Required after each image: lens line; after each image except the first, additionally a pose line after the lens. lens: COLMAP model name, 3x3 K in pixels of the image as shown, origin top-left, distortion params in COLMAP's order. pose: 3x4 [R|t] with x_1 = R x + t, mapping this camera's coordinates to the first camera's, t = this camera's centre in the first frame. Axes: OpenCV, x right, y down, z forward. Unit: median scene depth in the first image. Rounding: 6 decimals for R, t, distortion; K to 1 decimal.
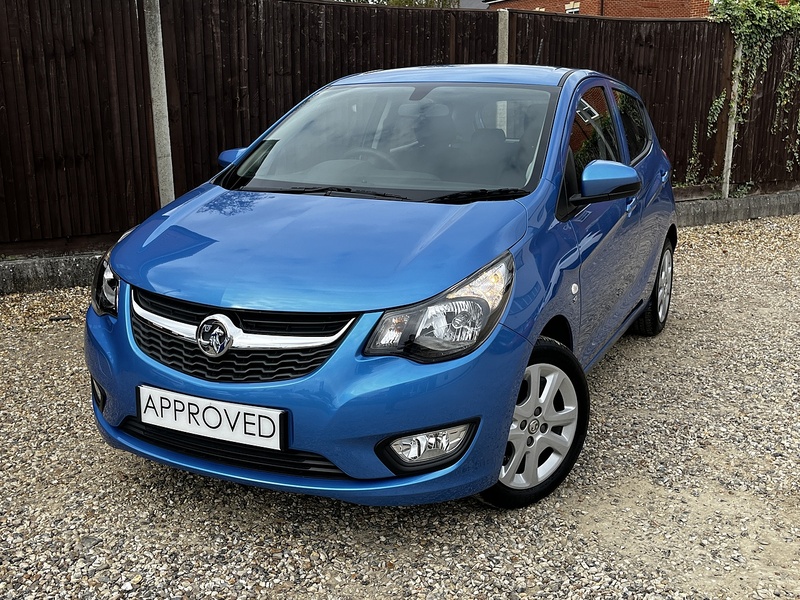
lens RADIAL K [[863.6, 0, 411.5], [0, 863.6, 297.2], [0, 0, 1]] dist [0.021531, 0.022964]
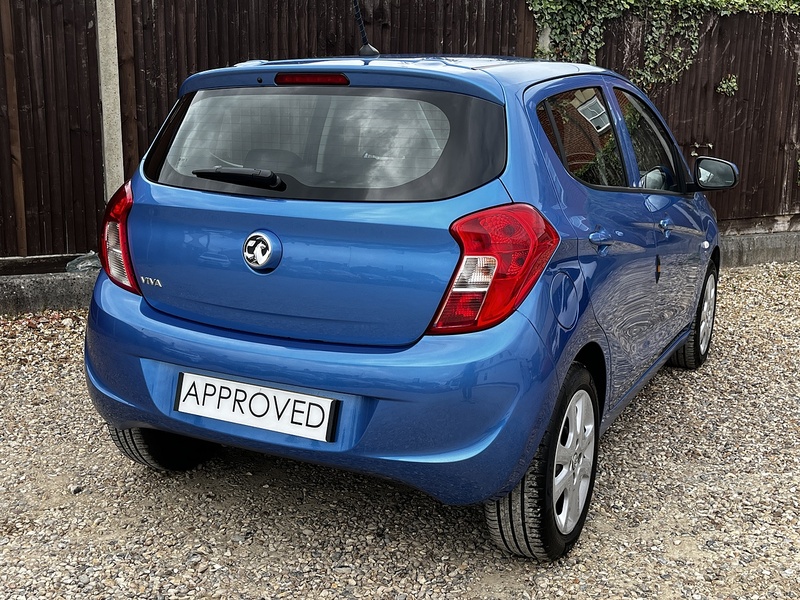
lens RADIAL K [[924.4, 0, 400.0], [0, 924.4, 300.0], [0, 0, 1]] dist [0.040033, -0.019306]
pose [[0.994630, 0.037035, -0.096641, 0.518299], [-0.039211, 0.999016, -0.020712, -0.083506], [0.095779, 0.024391, 0.995104, 0.396229]]
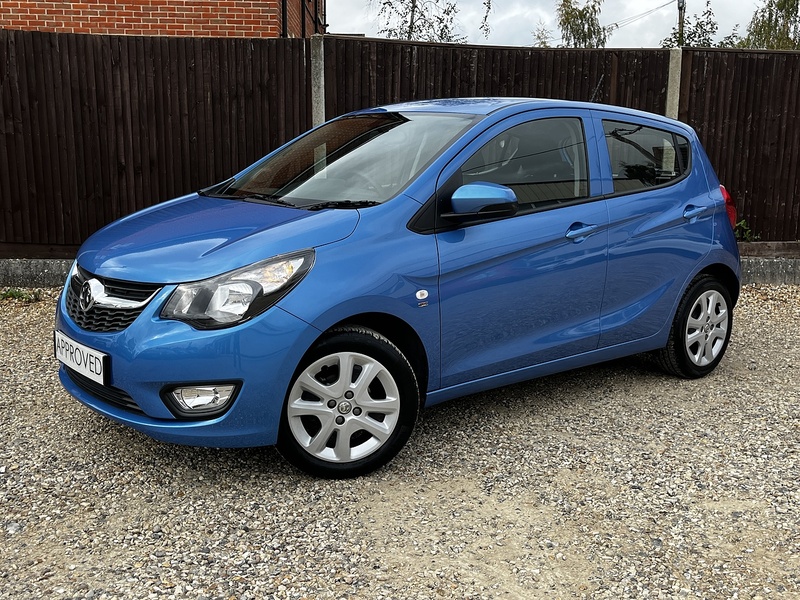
lens RADIAL K [[861.3, 0, 400.0], [0, 861.3, 300.0], [0, 0, 1]] dist [0.036734, -0.001157]
pose [[0.909072, 0.087586, -0.407328, 0.310303], [-0.107728, 0.993821, -0.026730, 0.014989], [0.402470, 0.068181, 0.912891, -0.005205]]
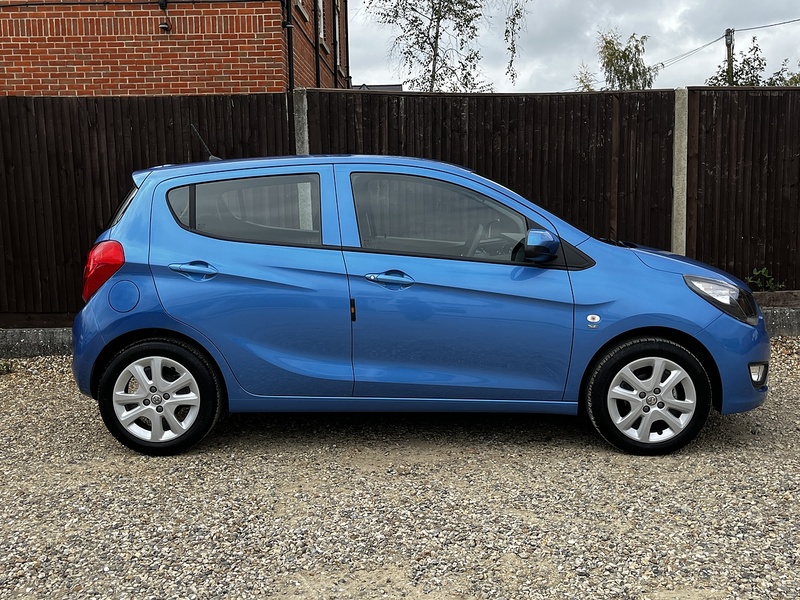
lens RADIAL K [[899.7, 0, 403.3], [0, 899.7, 304.4], [0, 0, 1]] dist [0.051376, -0.043233]
pose [[0.887783, 0.041237, -0.458410, 0.371095], [-0.087286, 0.992989, -0.079717, 0.000125], [0.451909, 0.110784, 0.885158, 0.045032]]
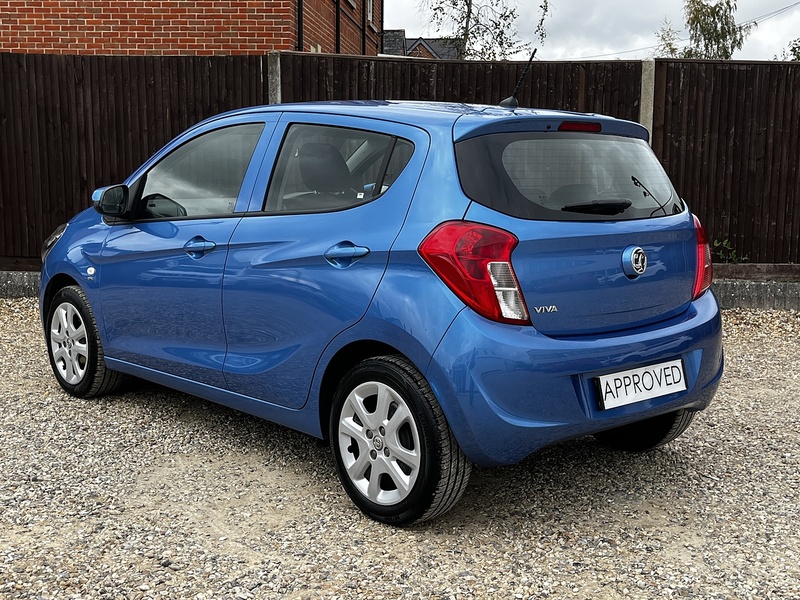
lens RADIAL K [[1001.8, 0, 400.0], [0, 1001.8, 300.0], [0, 0, 1]] dist [0.061441, -0.111585]
pose [[0.852419, 0.084008, -0.516066, 0.580220], [-0.130741, 0.989900, -0.054812, 0.026249], [0.506250, 0.114194, 0.854793, -0.049534]]
